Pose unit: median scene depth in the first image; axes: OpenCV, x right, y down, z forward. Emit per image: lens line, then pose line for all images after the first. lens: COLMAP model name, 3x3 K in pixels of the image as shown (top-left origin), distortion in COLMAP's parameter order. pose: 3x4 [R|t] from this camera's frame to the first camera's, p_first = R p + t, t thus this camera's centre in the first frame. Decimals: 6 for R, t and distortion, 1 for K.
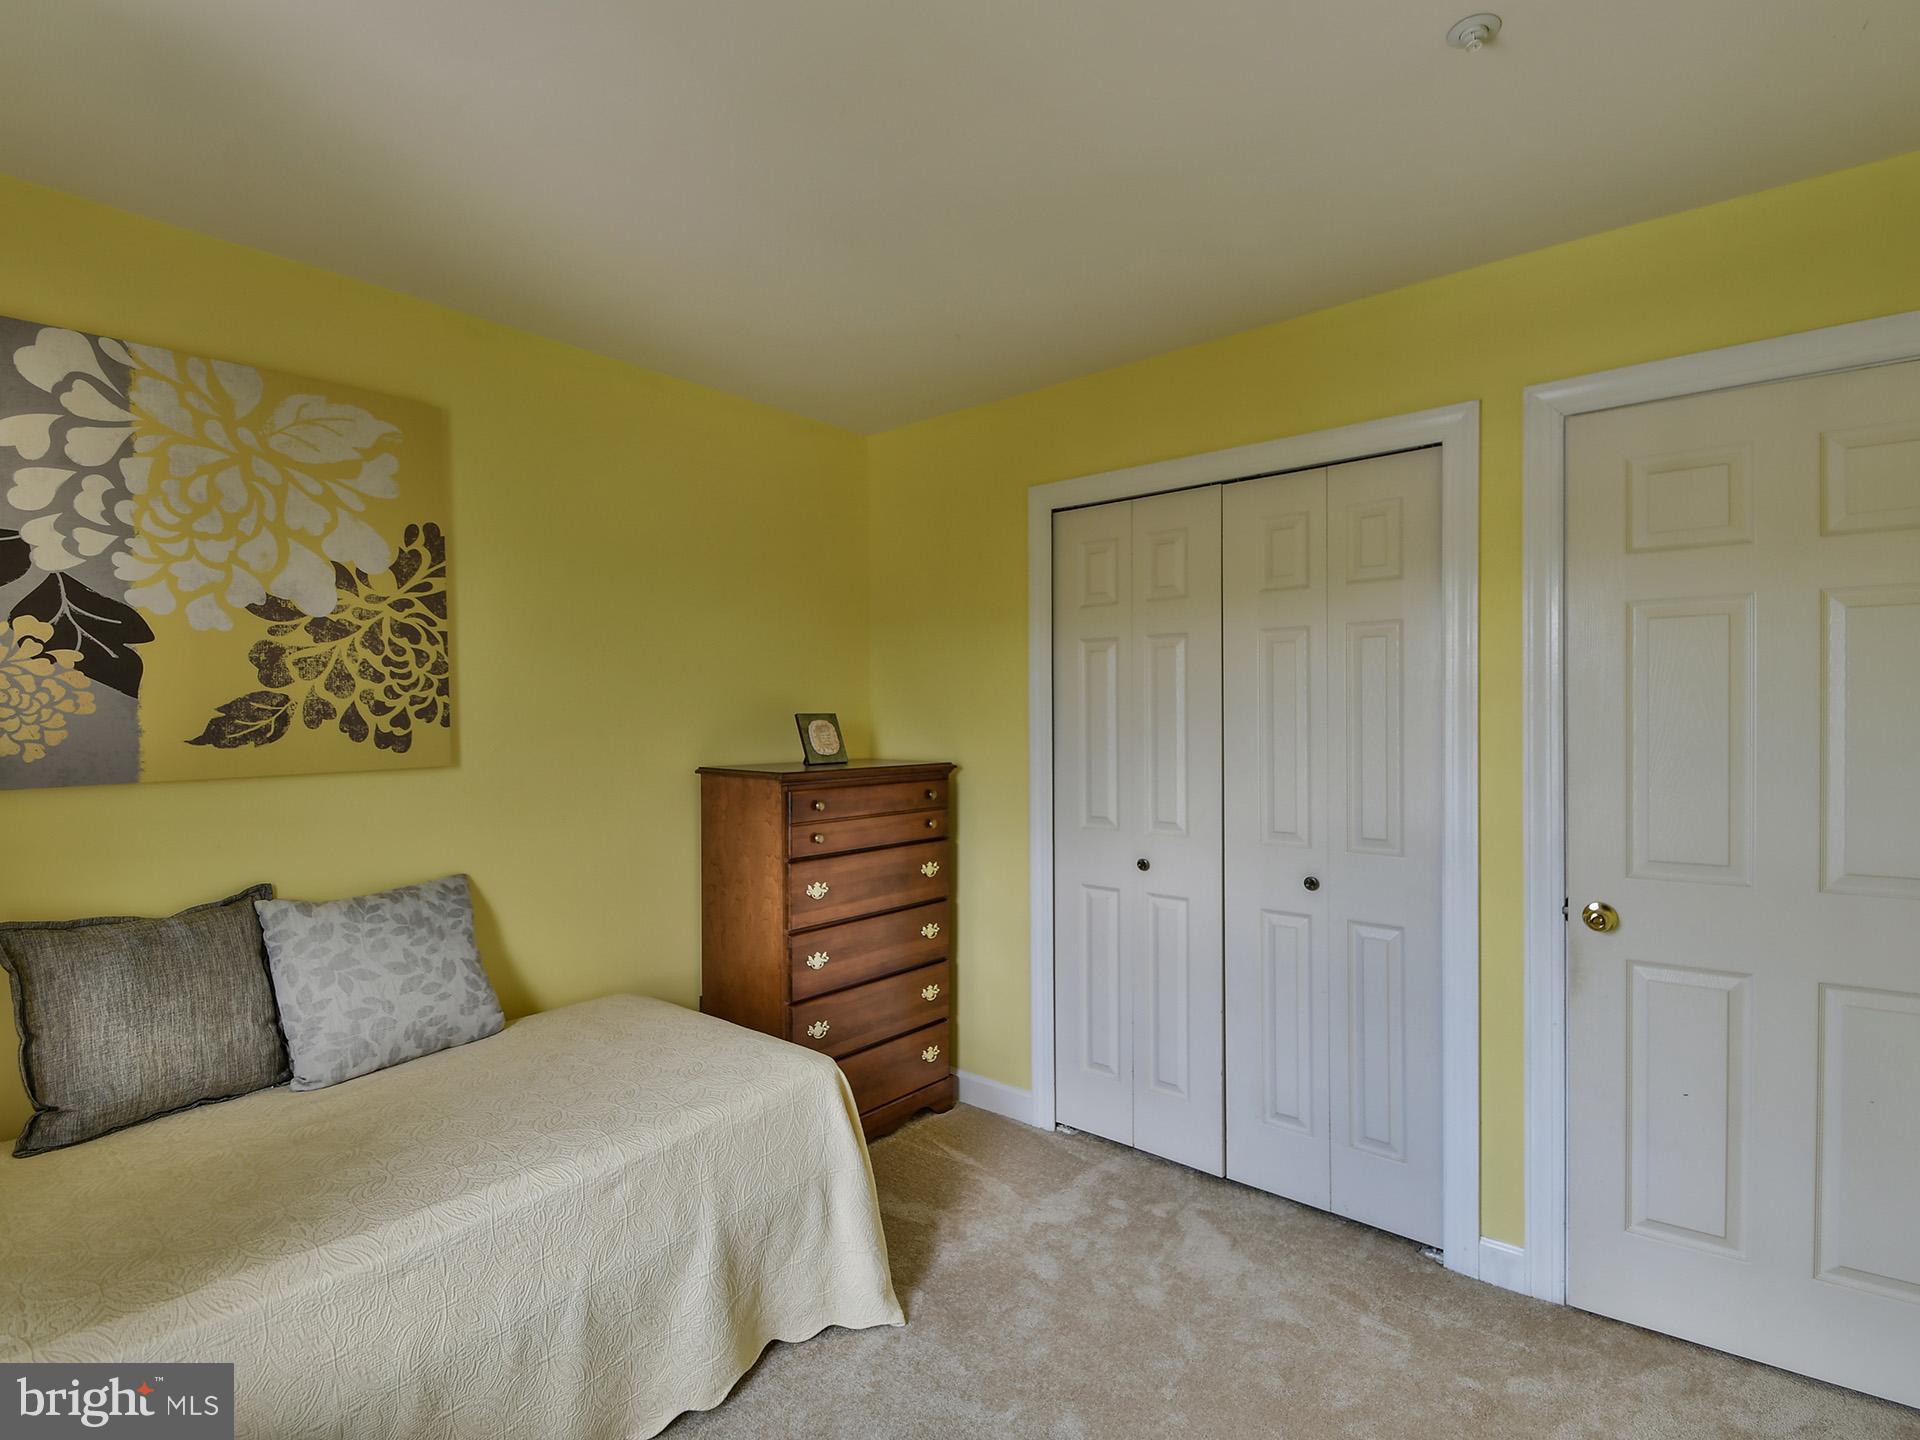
lens RADIAL K [[970.8, 0, 971.5], [0, 970.8, 726.2], [0, 0, 1]] dist [-0.020876, -0.001803]
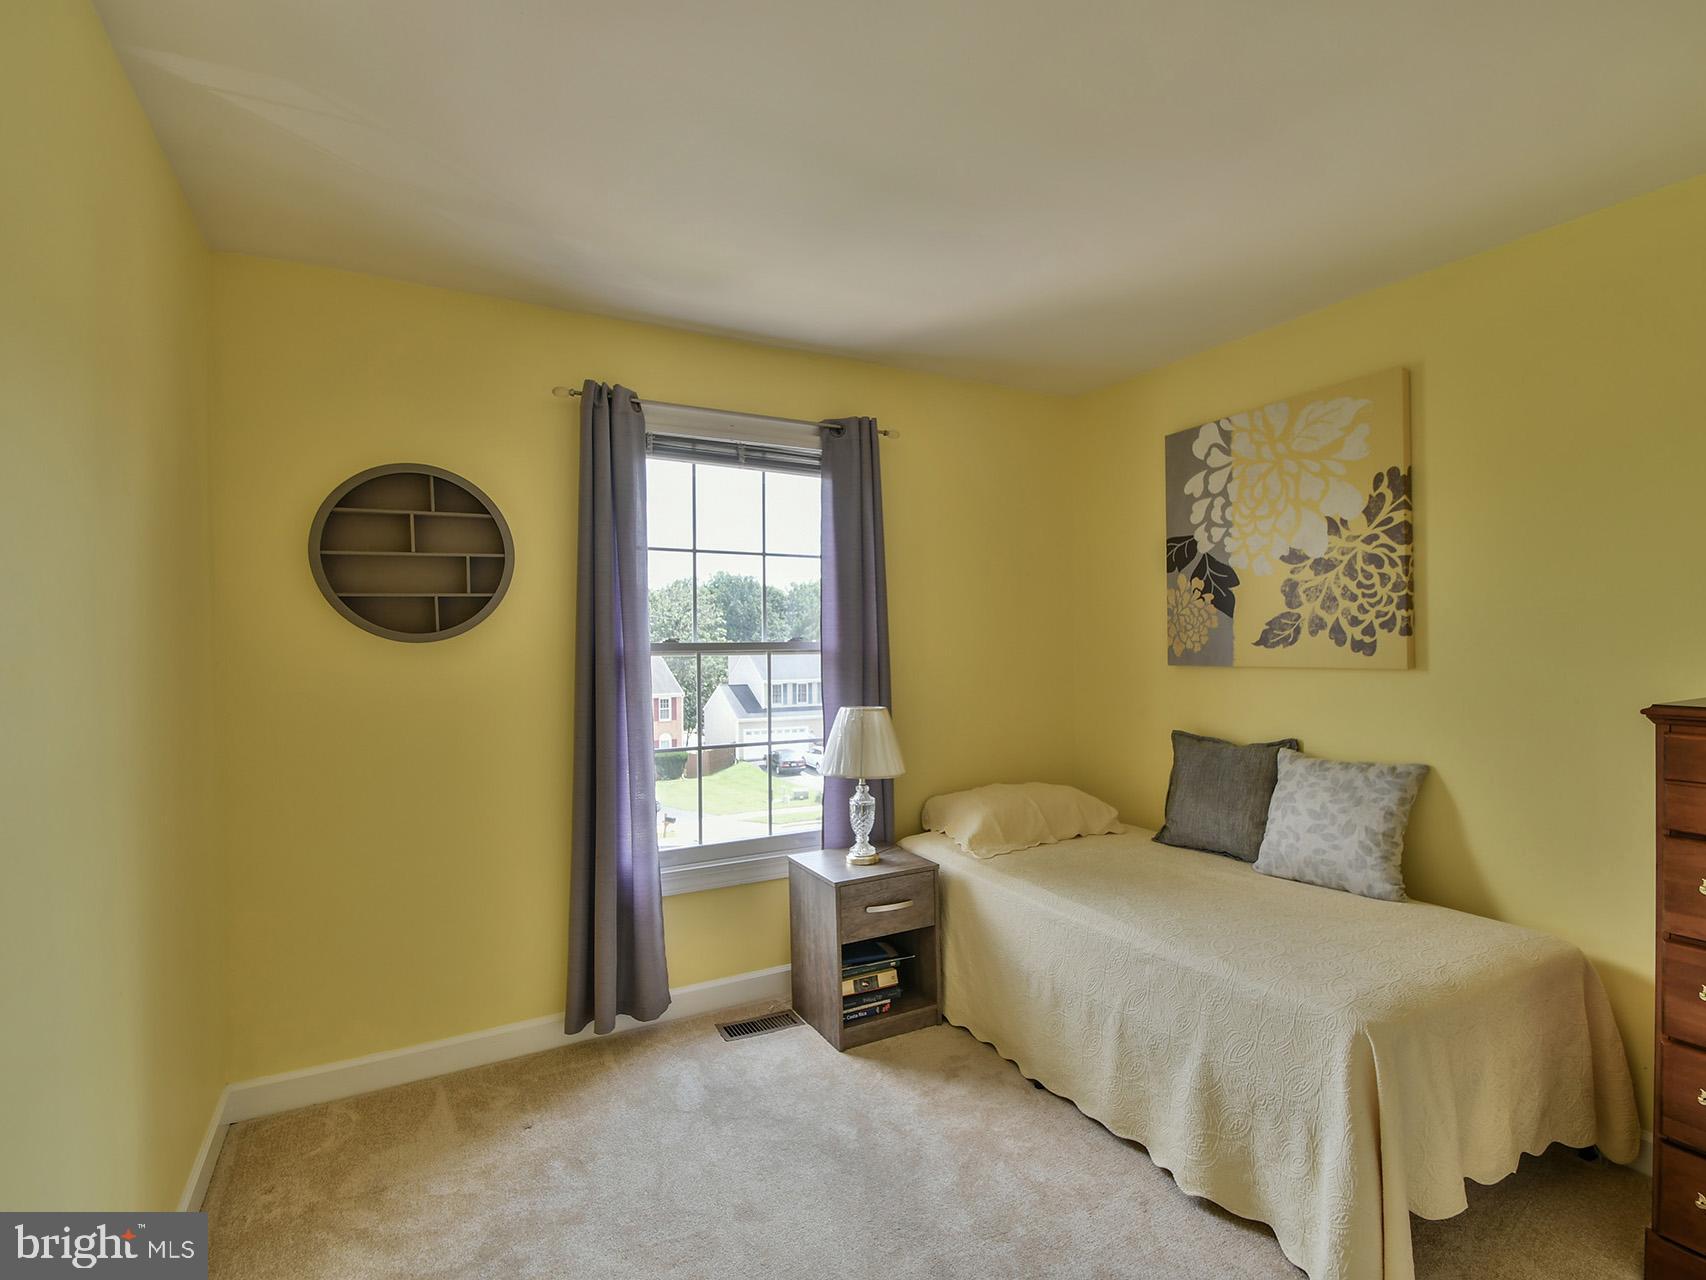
lens RADIAL K [[862.6, 0, 863.6], [0, 862.6, 633.1], [0, 0, 1]] dist [-0.020876, -0.001803]
pose [[-0.404439, 0.008159, -0.914528, 0.760645], [0.004423, 0.999966, 0.006965, -0.014445], [0.914554, -0.001227, -0.404462, 0.910106]]
